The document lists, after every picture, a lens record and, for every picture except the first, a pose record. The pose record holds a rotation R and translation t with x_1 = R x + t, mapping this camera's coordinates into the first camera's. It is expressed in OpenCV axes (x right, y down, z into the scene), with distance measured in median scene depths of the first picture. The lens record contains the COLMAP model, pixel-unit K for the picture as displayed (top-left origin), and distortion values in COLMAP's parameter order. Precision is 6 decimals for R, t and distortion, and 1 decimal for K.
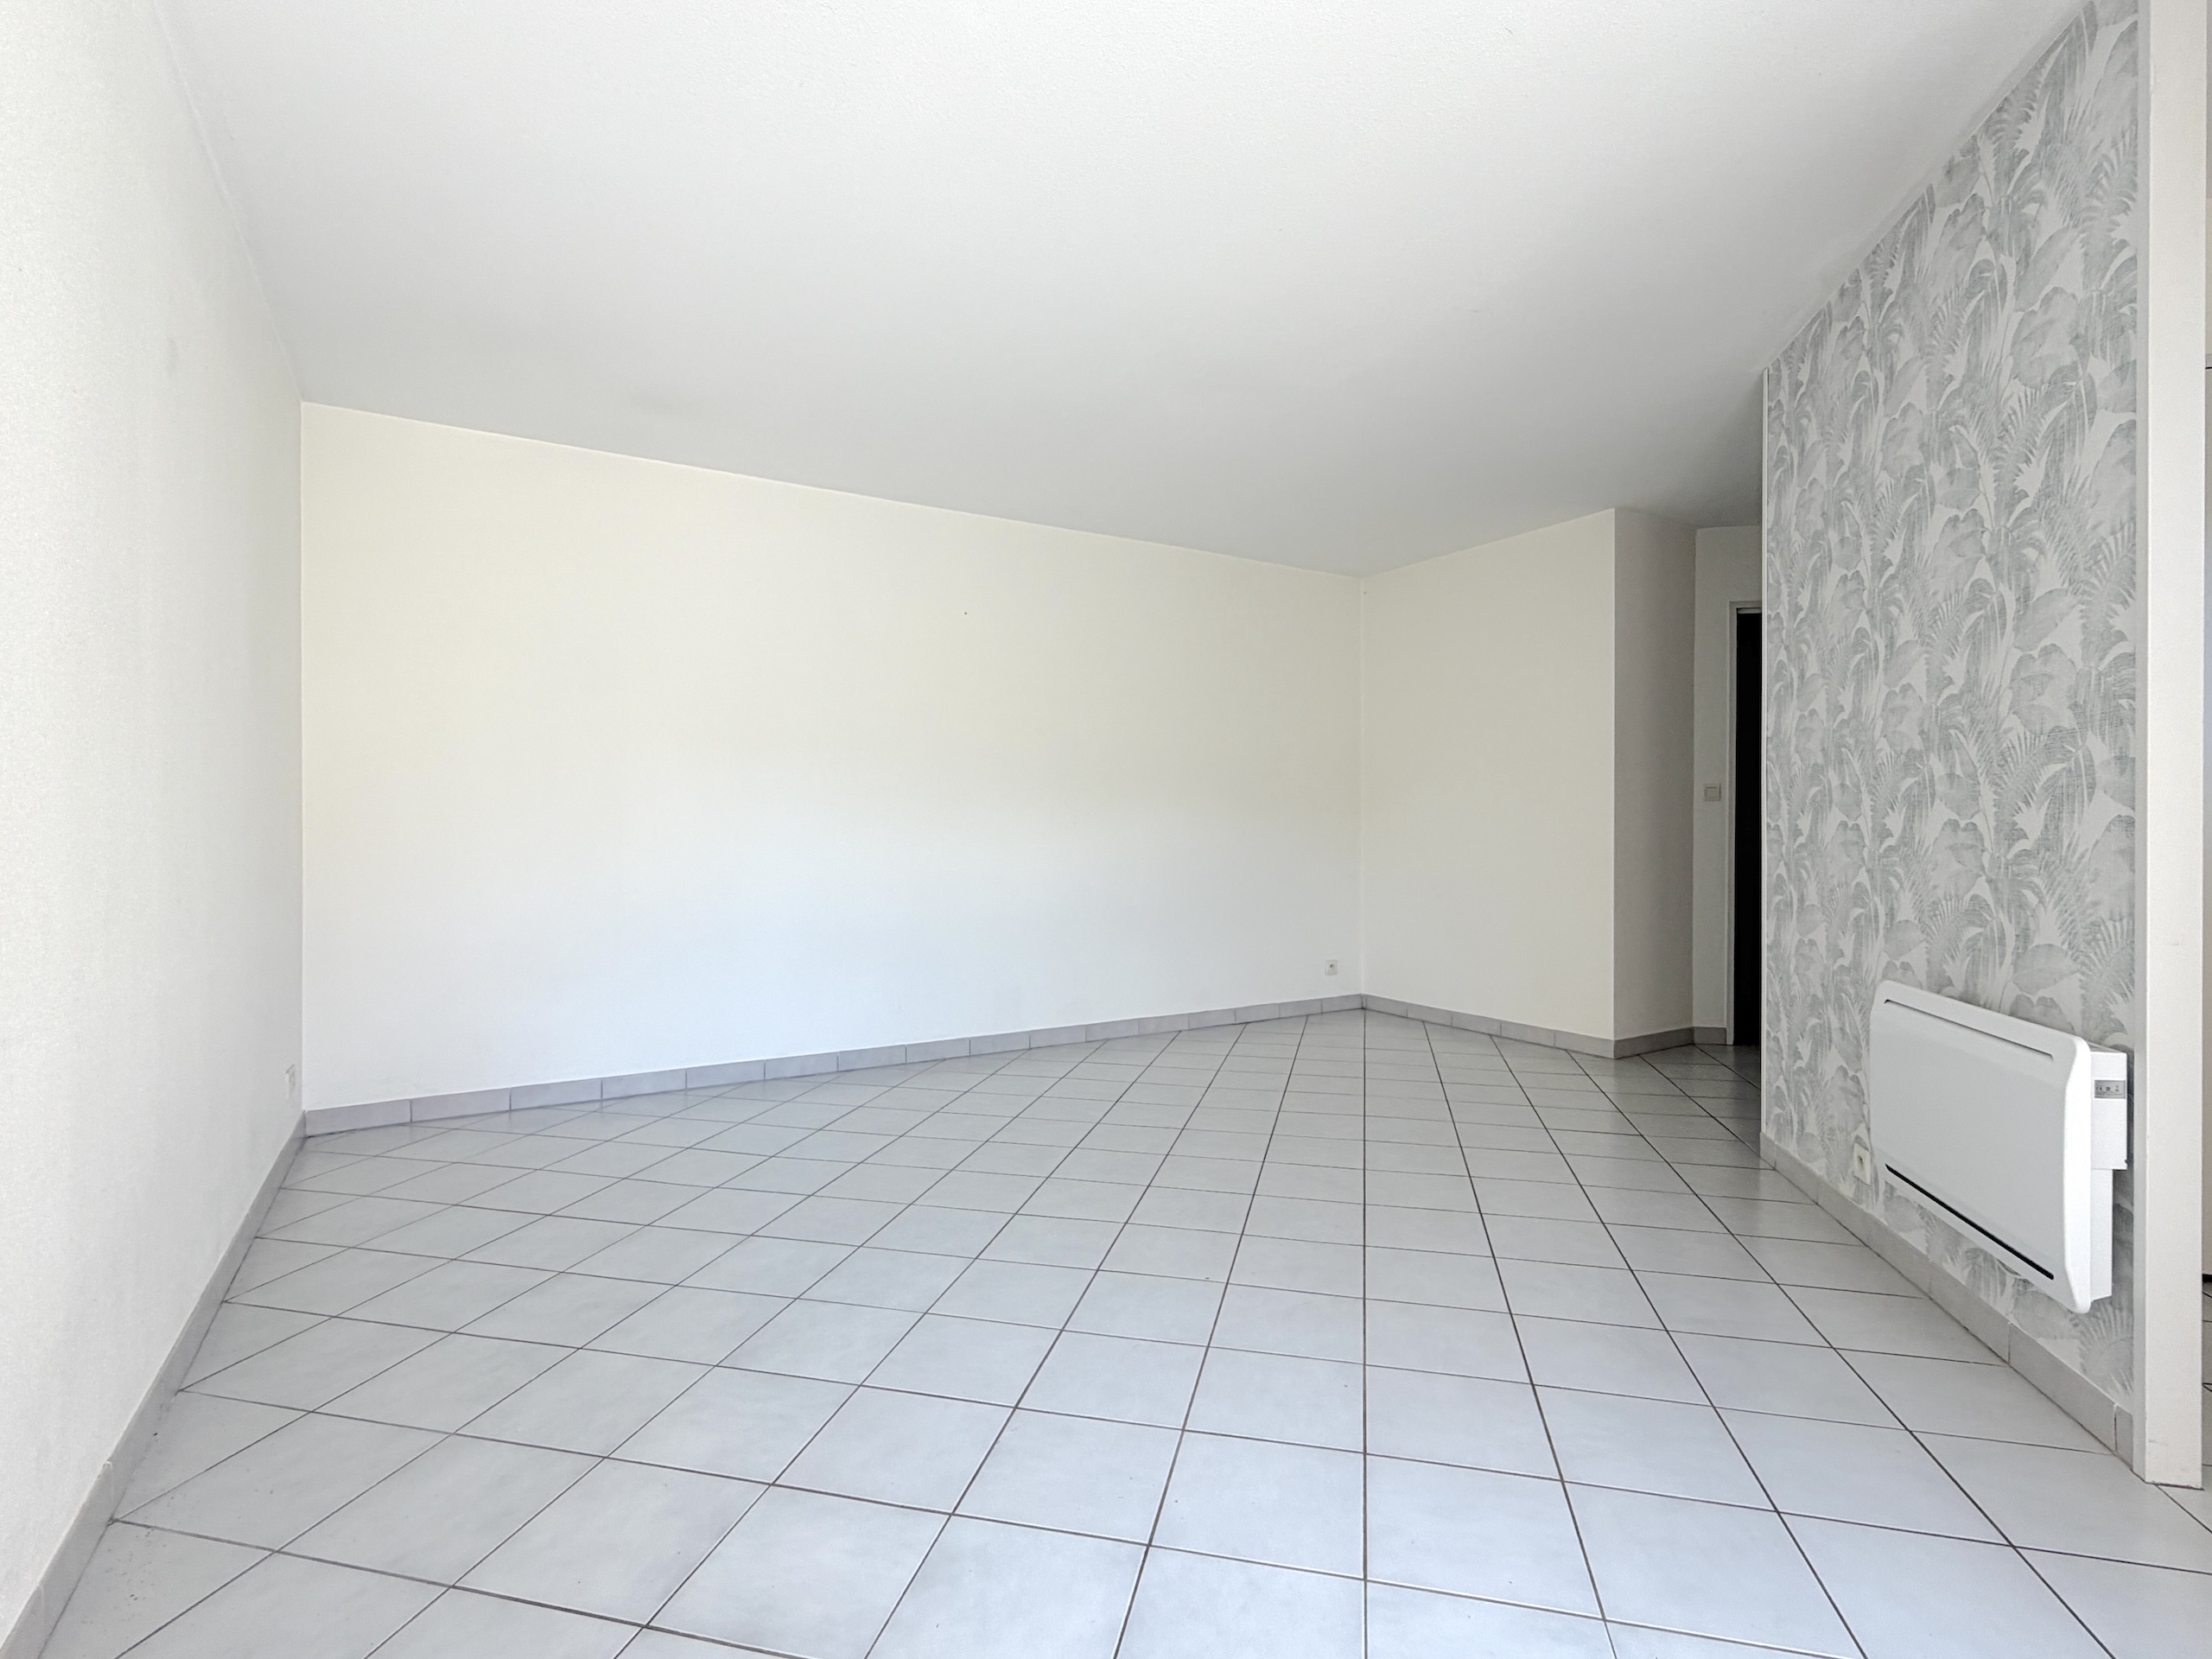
lens RADIAL K [[1054.2, 0, 1100.6], [0, 1054.2, 831.3], [0, 0, 1]] dist [0.001650, -0.000929]
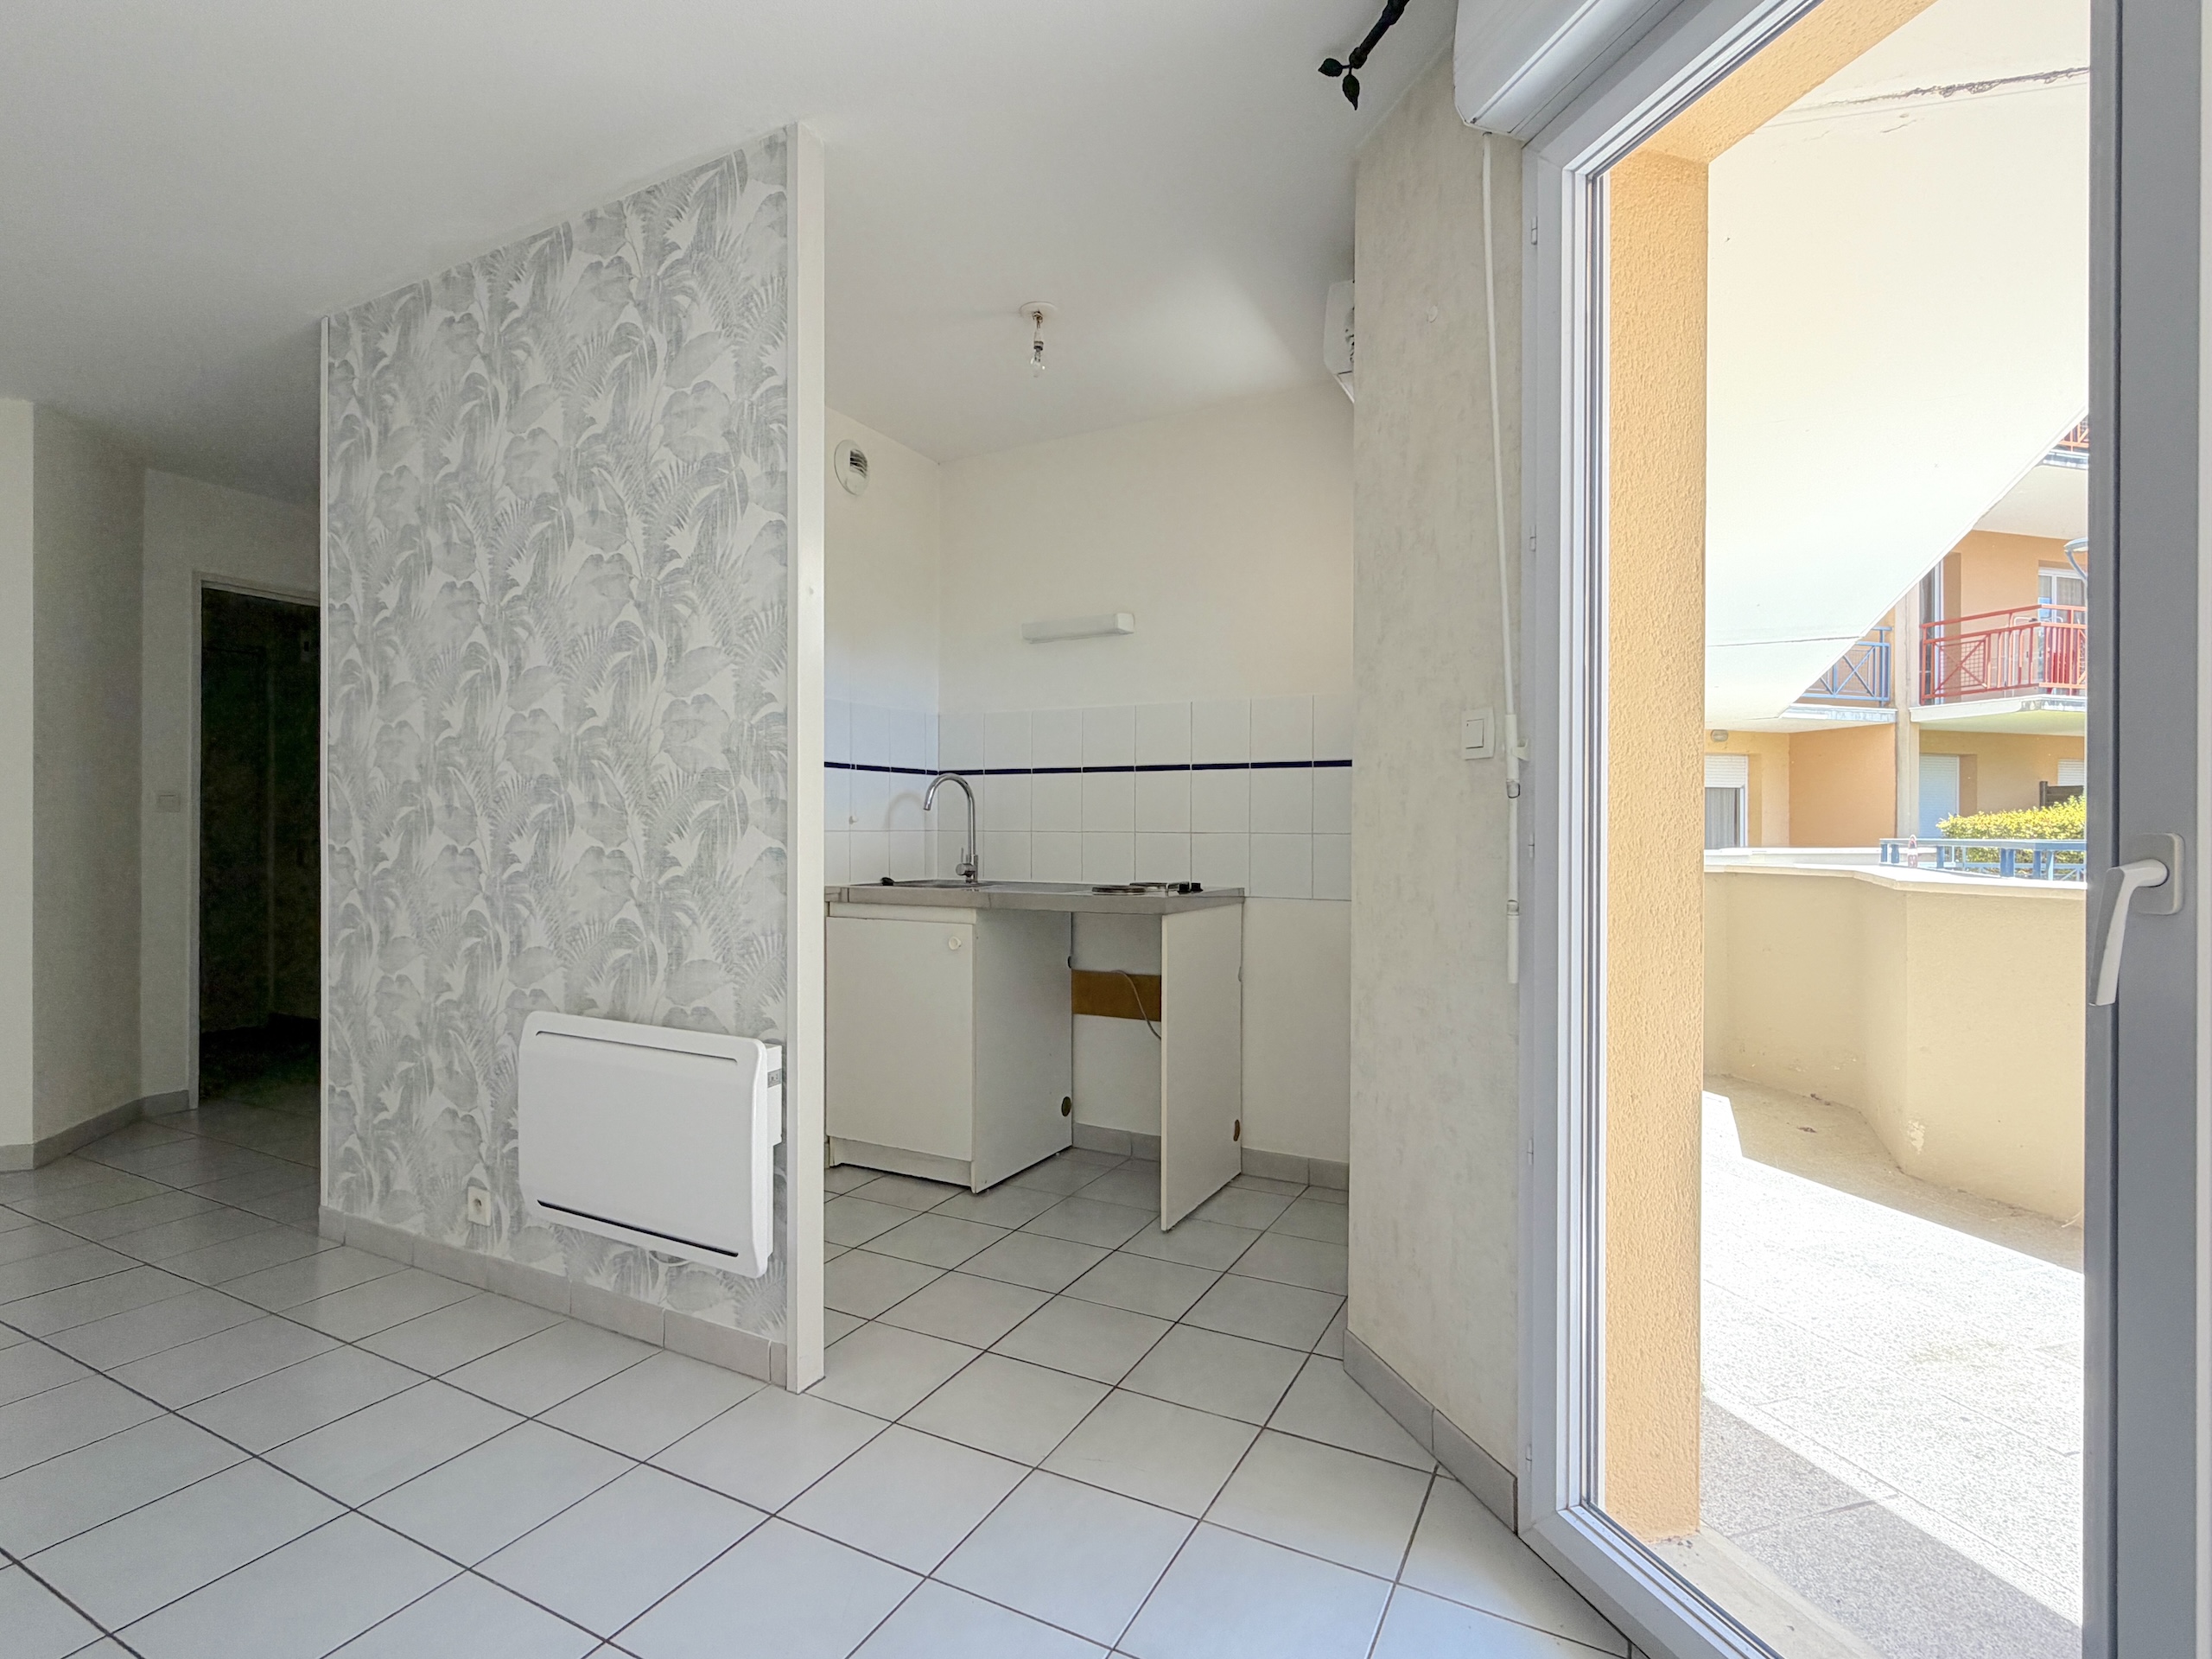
lens RADIAL K [[1054.2, 0, 1117.3], [0, 1054.2, 837.3], [0, 0, 1]] dist [0.001650, -0.000929]
pose [[0.237727, 0.000670, 0.971332, -0.080897], [0.001143, 0.999999, -0.000969, -0.019564], [-0.971331, 0.001341, 0.237726, 0.263727]]
